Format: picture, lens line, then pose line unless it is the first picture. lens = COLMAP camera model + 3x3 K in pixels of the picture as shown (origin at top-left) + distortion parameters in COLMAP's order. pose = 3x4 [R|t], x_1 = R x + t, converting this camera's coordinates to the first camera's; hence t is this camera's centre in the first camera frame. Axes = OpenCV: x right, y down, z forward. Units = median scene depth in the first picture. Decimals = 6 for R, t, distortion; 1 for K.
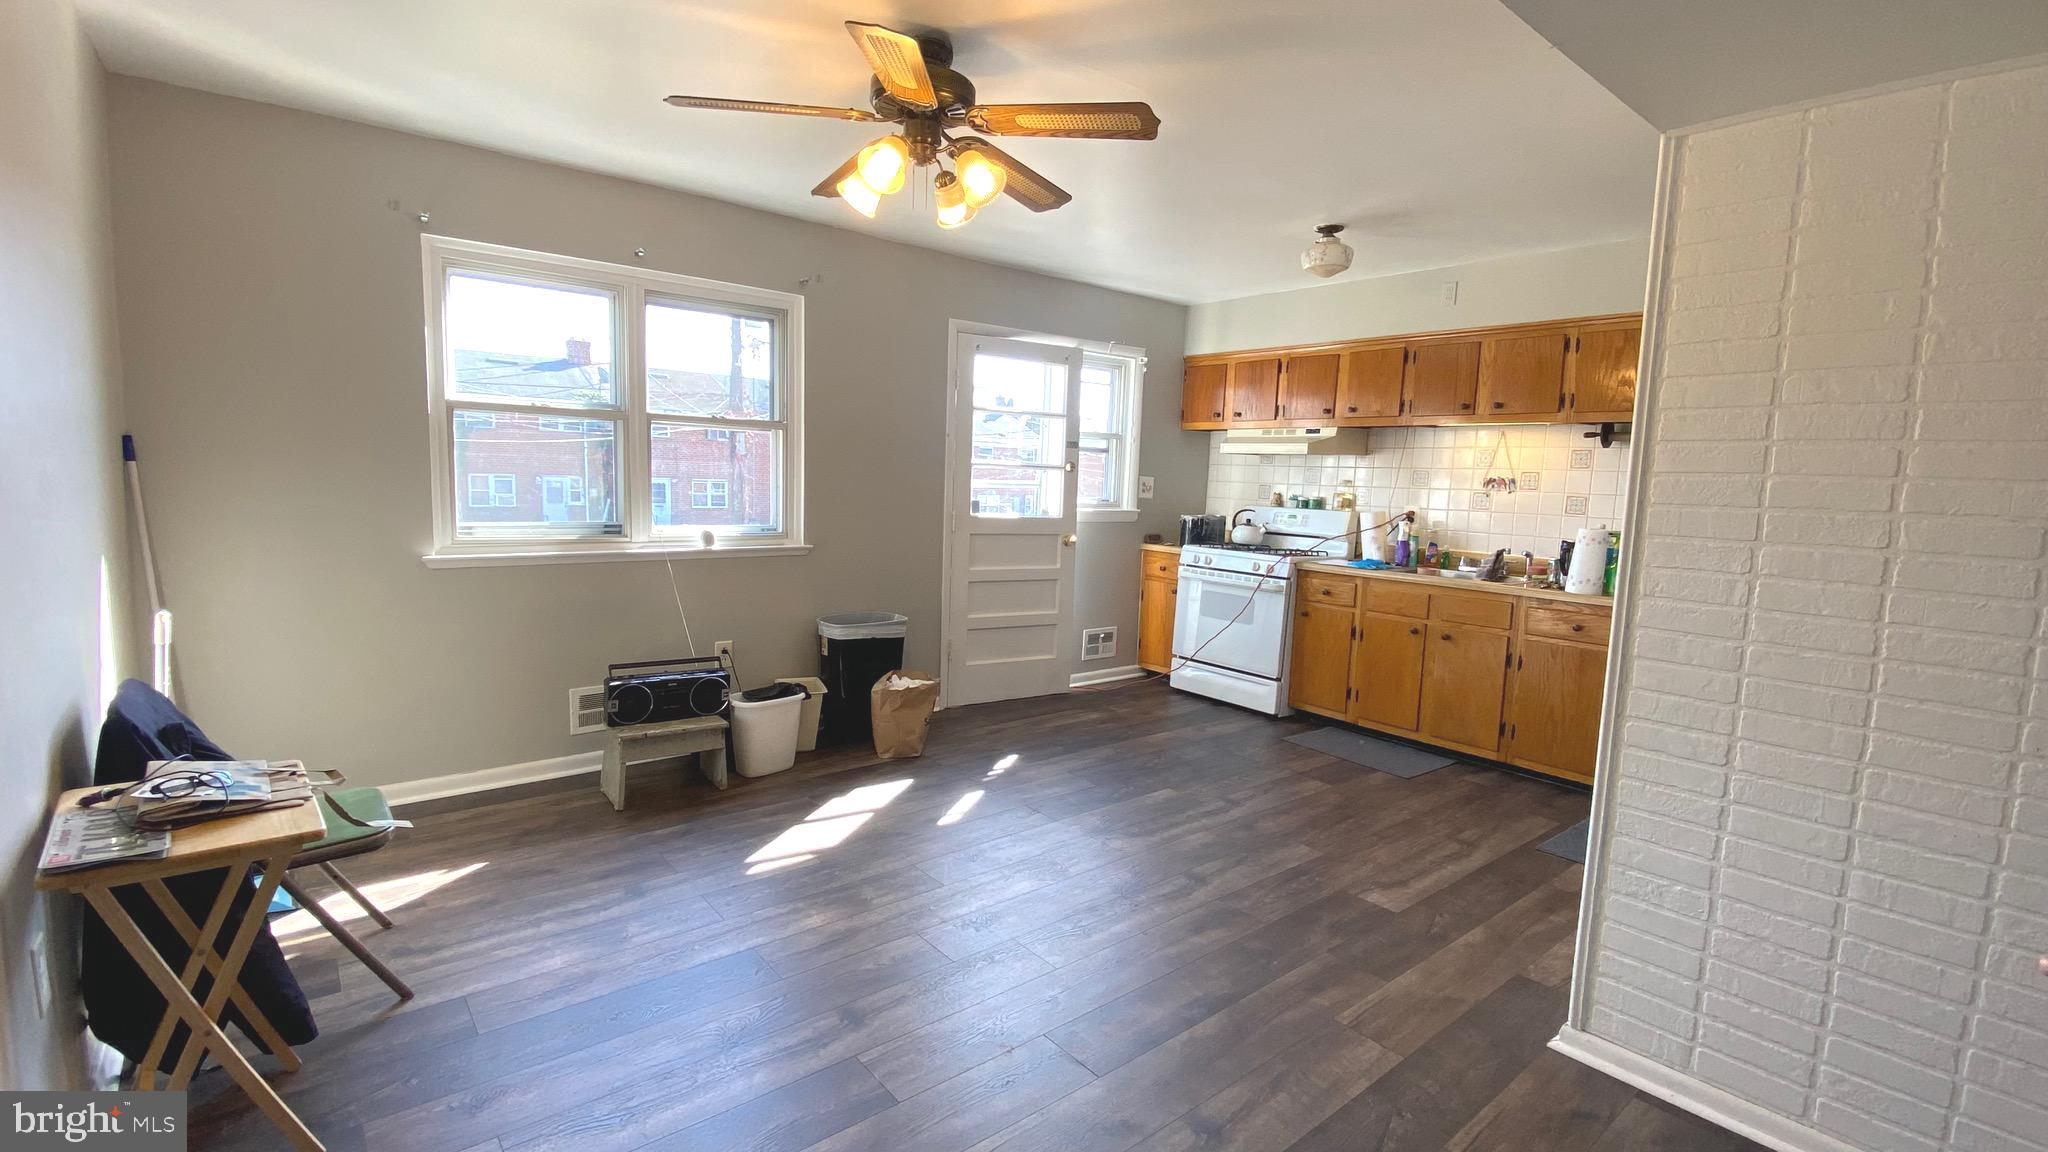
lens RADIAL K [[897.6, 0, 1024.0], [0, 897.6, 576.0], [0, 0, 1]] dist [0.080854, -0.096302]
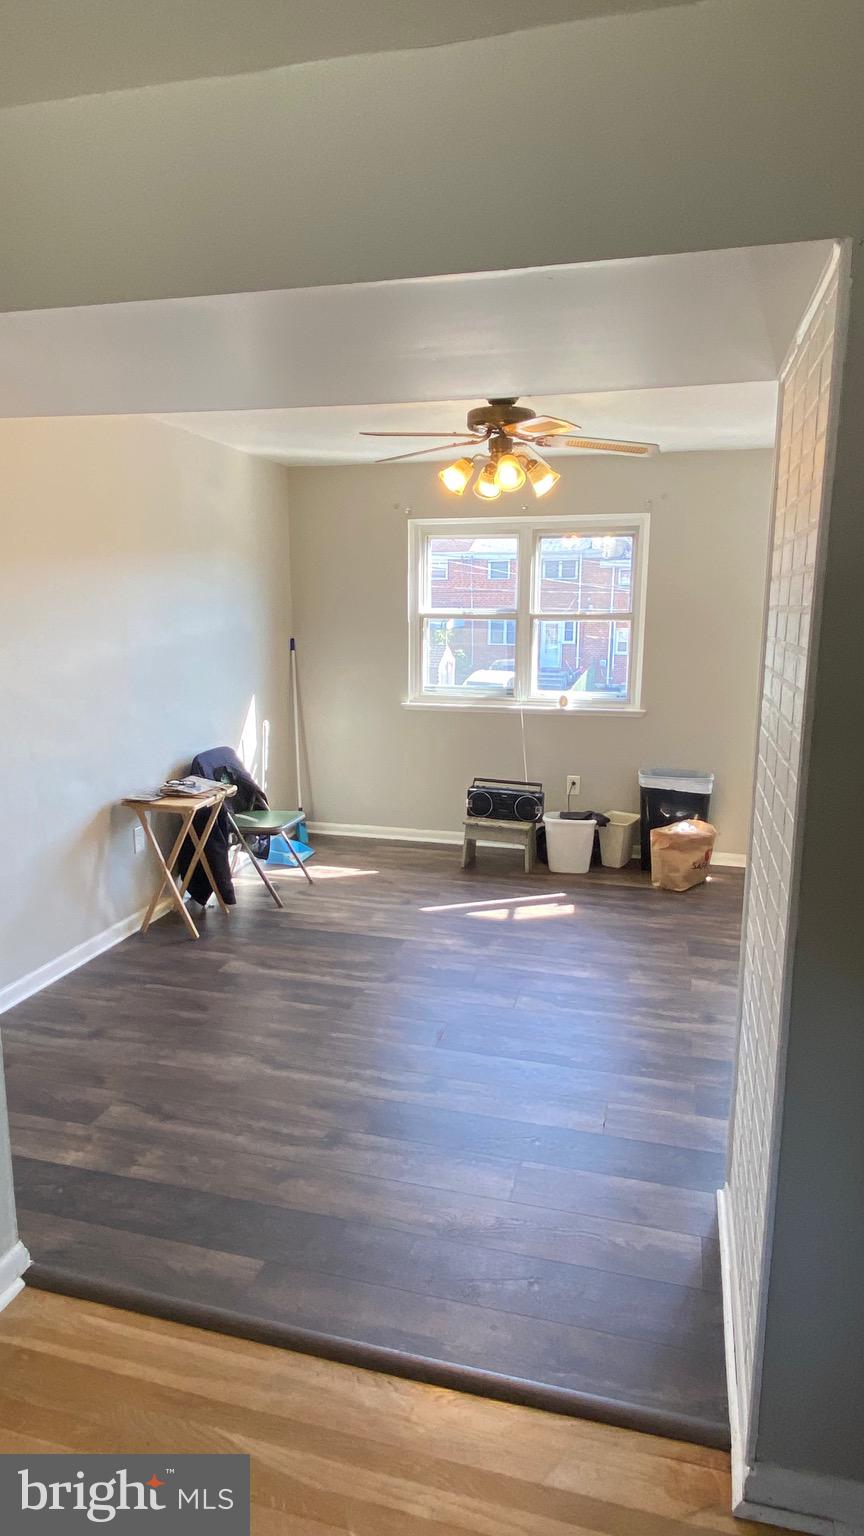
lens RADIAL K [[884.0, 0, 431.2], [0, 884.0, 777.0], [0, 0, 1]] dist [0.002382, -0.000096]
pose [[0.579233, 0.122963, -0.805835, 0.741525], [-0.078710, 0.992375, 0.094850, -0.044078], [0.811353, 0.008487, 0.584495, 0.039703]]
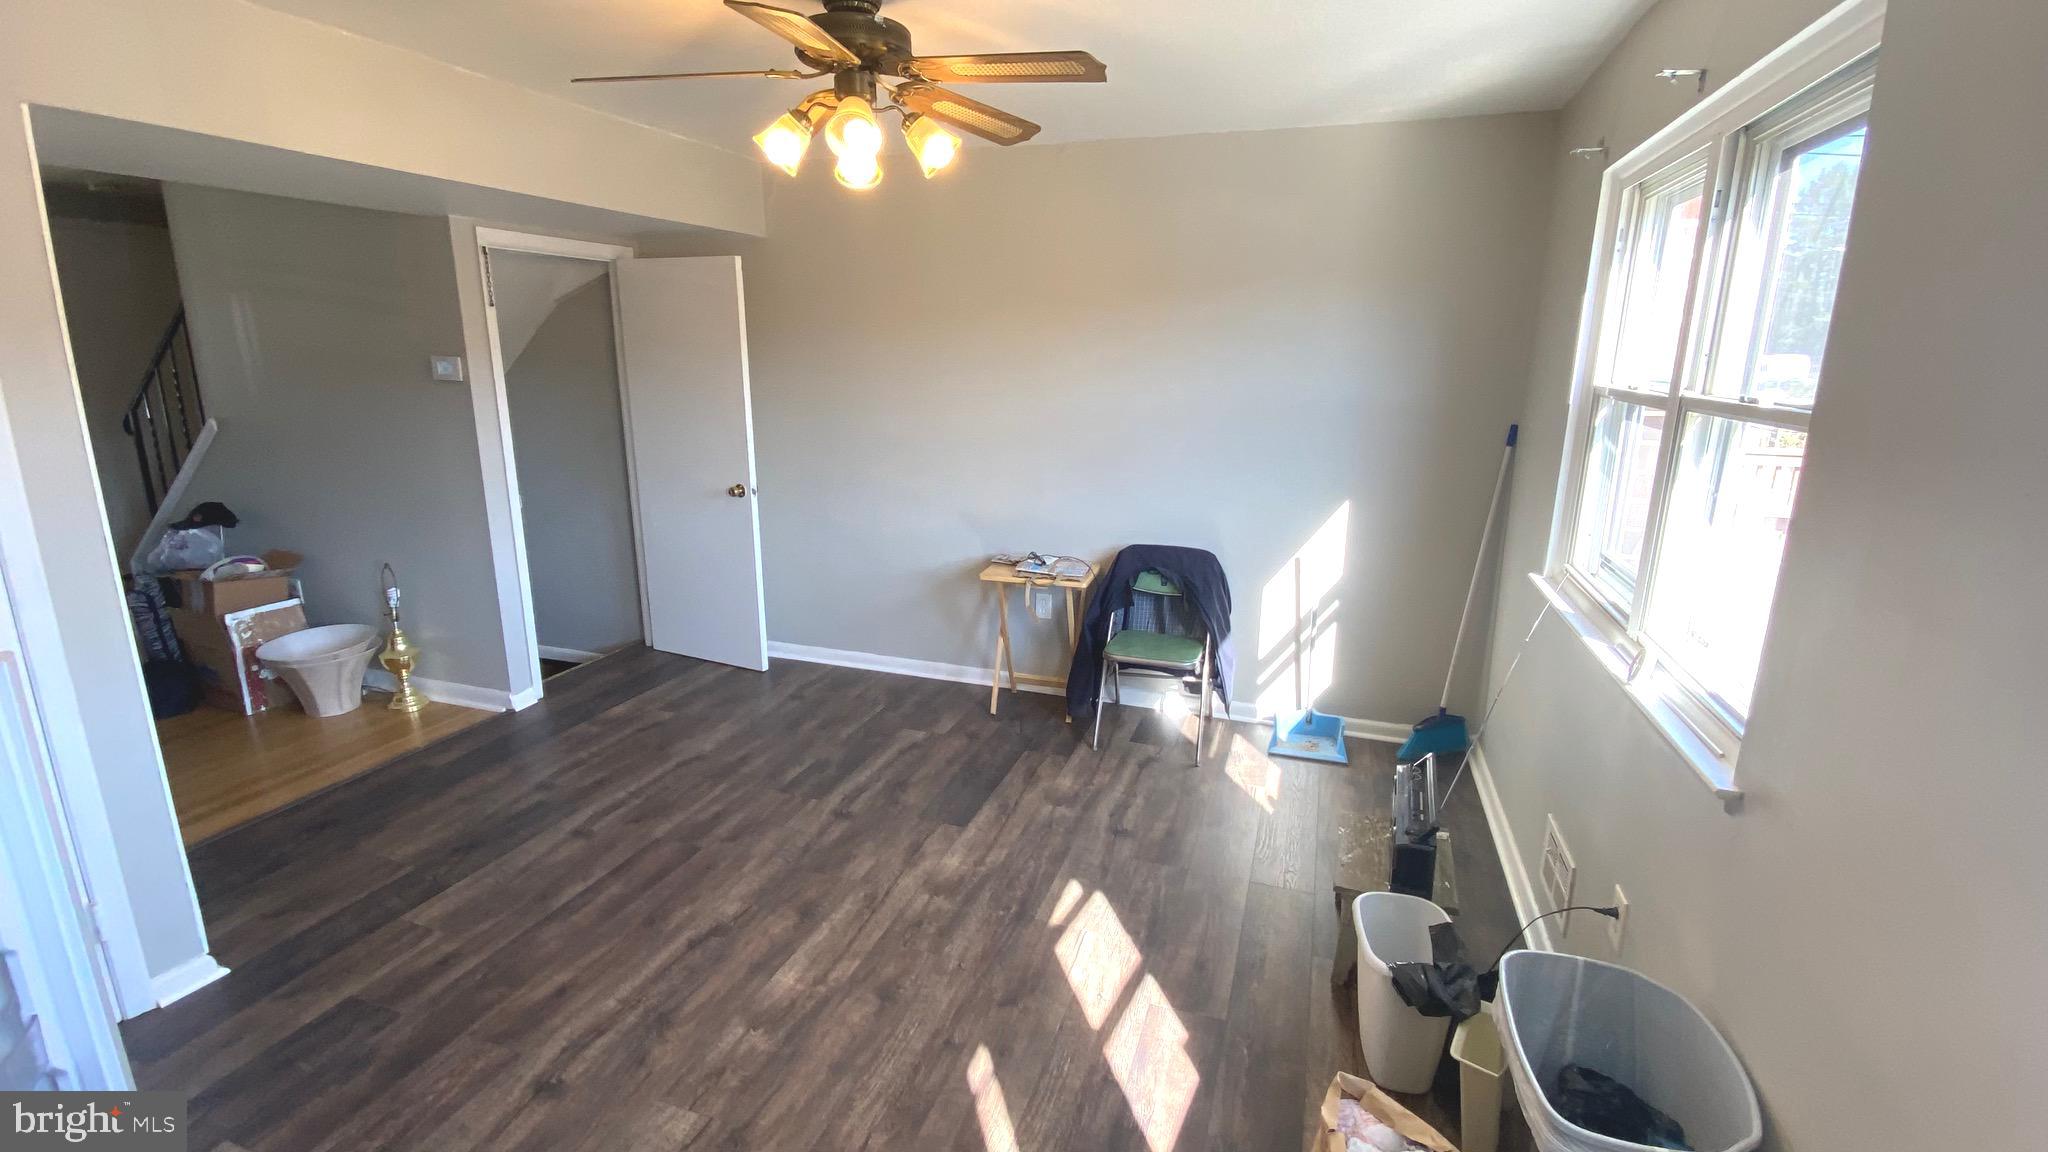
lens RADIAL K [[897.6, 0, 1024.0], [0, 897.6, 576.0], [0, 0, 1]] dist [0.080854, -0.096302]
pose [[-0.852164, 0.085791, -0.516195, 0.176116], [-0.099699, 0.941778, 0.321113, -0.234707], [0.513690, 0.325105, -0.793996, 1.364392]]
